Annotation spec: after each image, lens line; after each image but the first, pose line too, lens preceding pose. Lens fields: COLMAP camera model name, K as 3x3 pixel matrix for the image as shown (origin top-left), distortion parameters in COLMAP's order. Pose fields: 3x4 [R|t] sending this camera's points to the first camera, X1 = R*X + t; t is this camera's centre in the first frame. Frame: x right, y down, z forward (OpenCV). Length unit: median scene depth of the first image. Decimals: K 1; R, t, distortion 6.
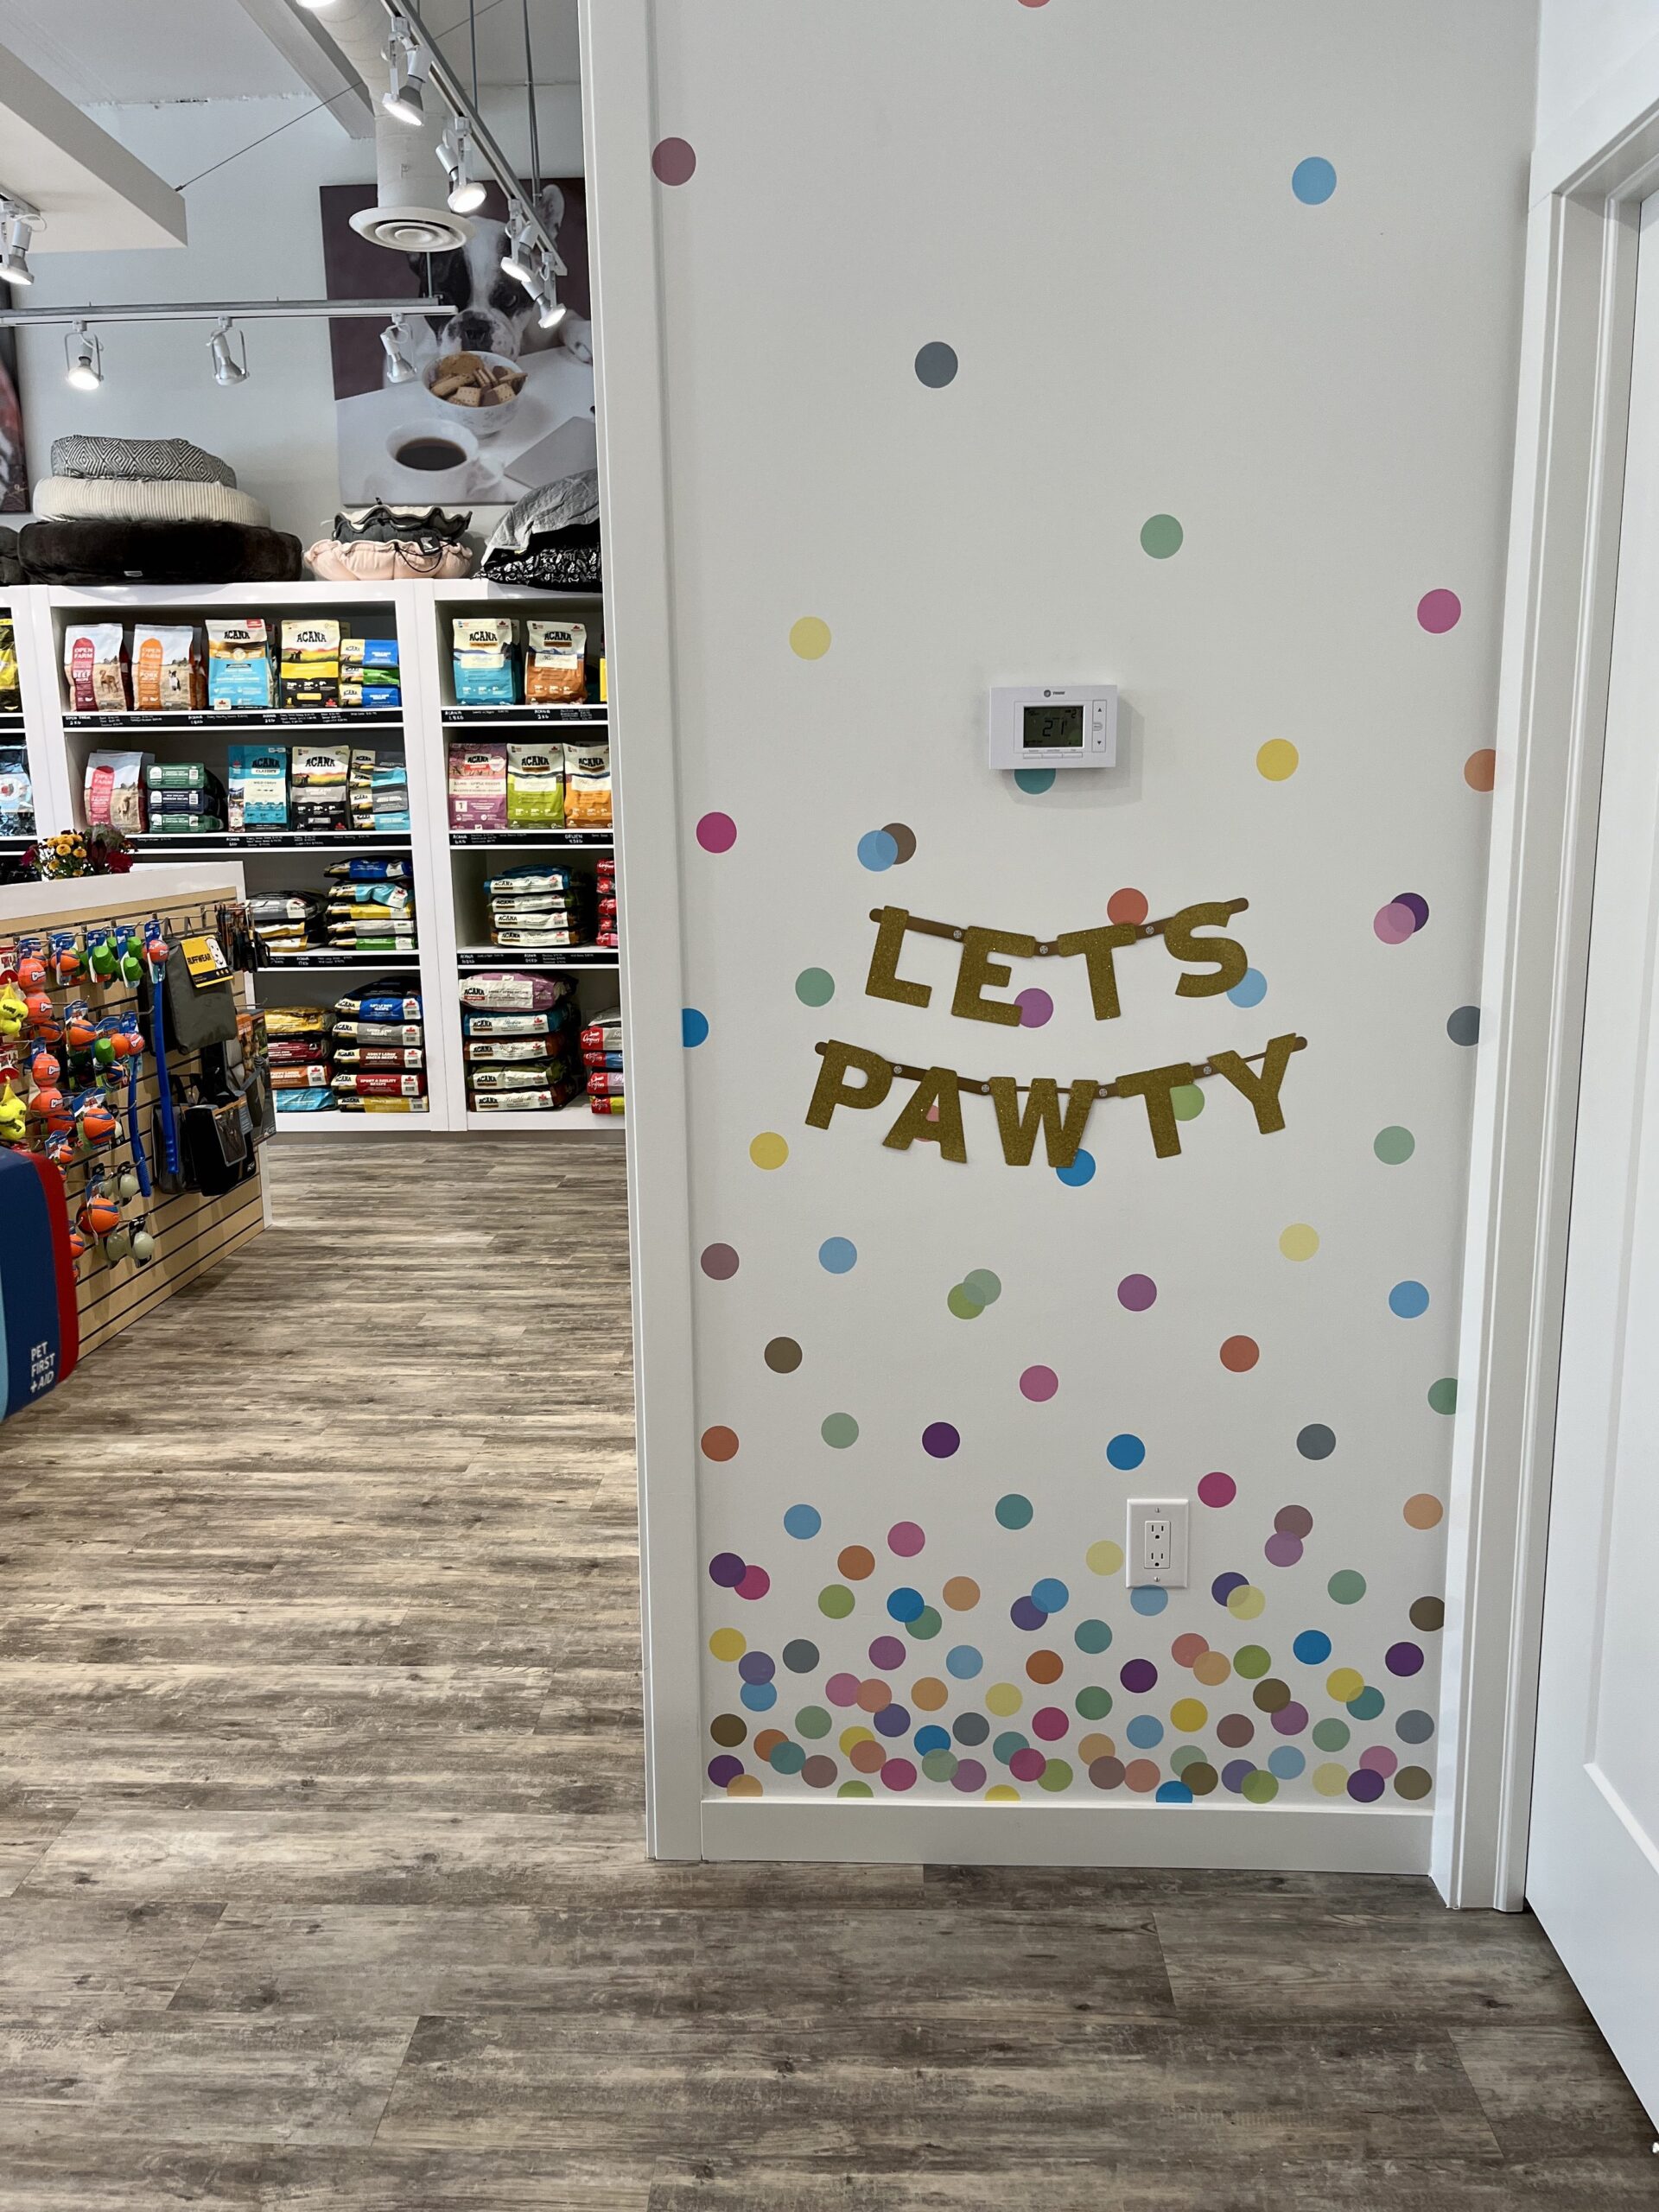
lens RADIAL K [[1663.5, 0, 833.0], [0, 1663.5, 1106.0], [0, 0, 1]] dist [0.025896, -0.033969]
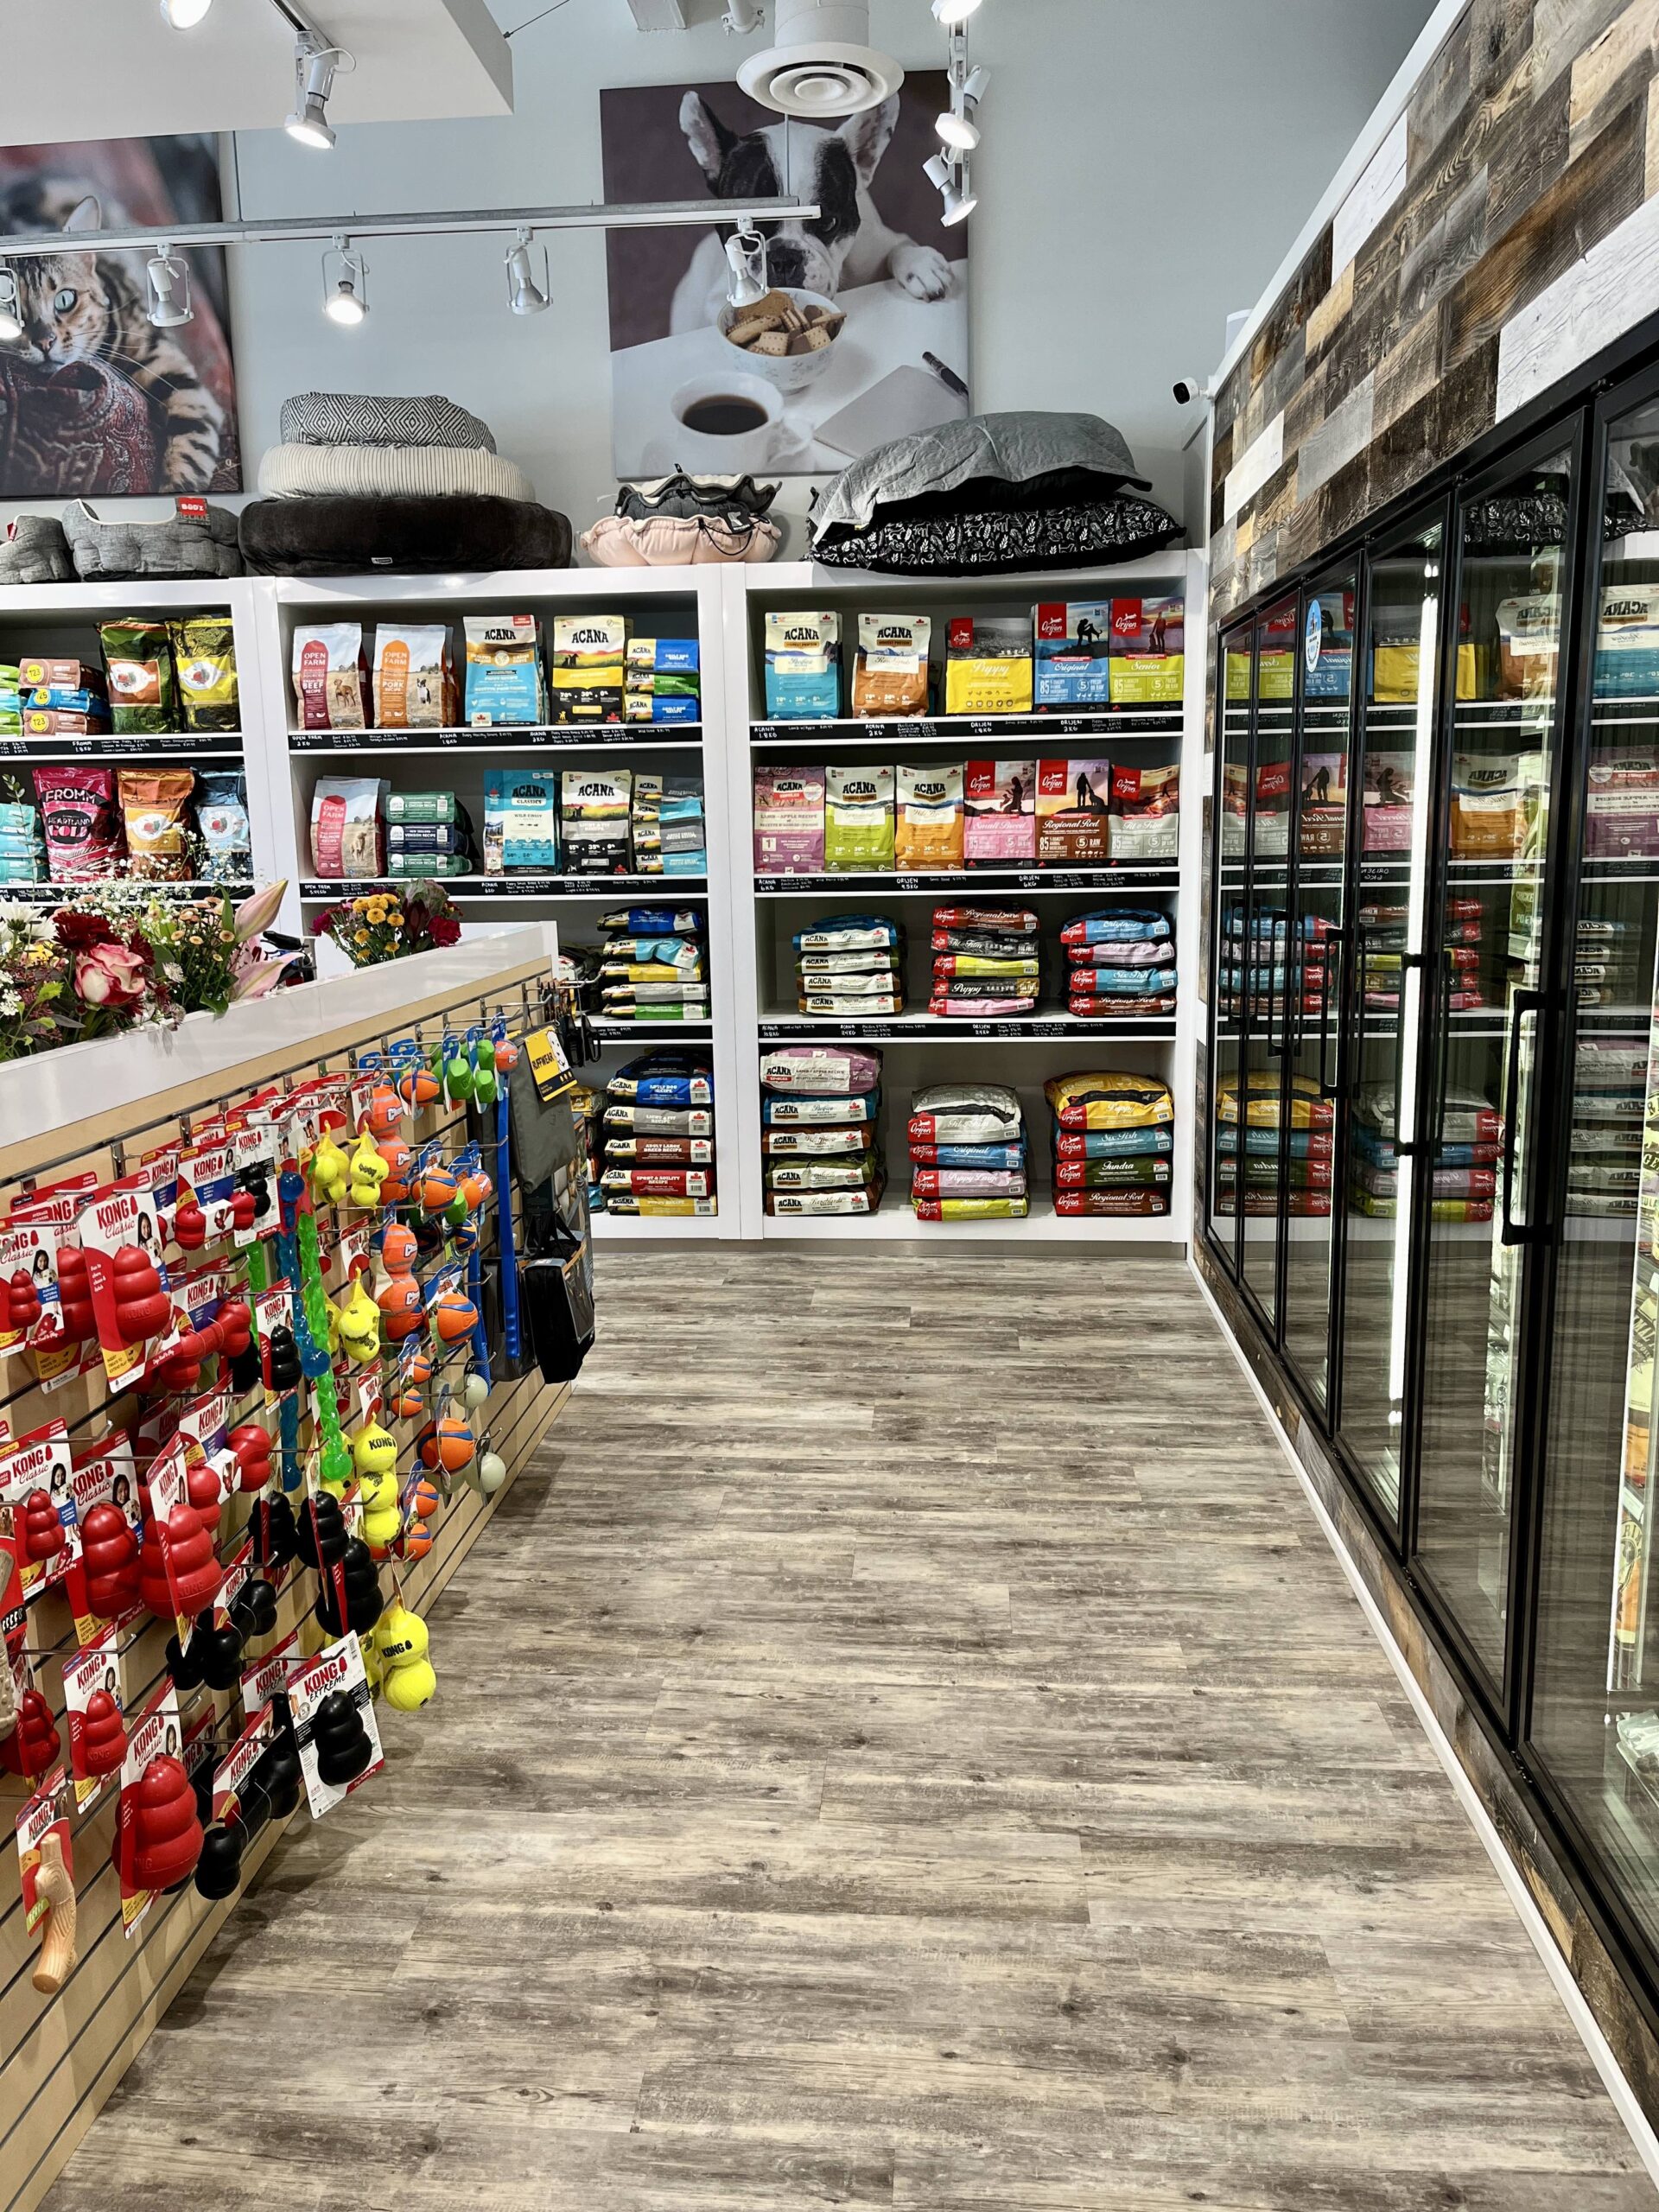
lens RADIAL K [[1663.5, 0, 826.7], [0, 1663.5, 1106.1], [0, 0, 1]] dist [0.025896, -0.033969]
pose [[0.998839, 0.005598, -0.047841, -0.165016], [-0.006155, 0.999915, -0.011504, -0.045594], [0.047773, 0.011785, 0.998789, 0.205310]]
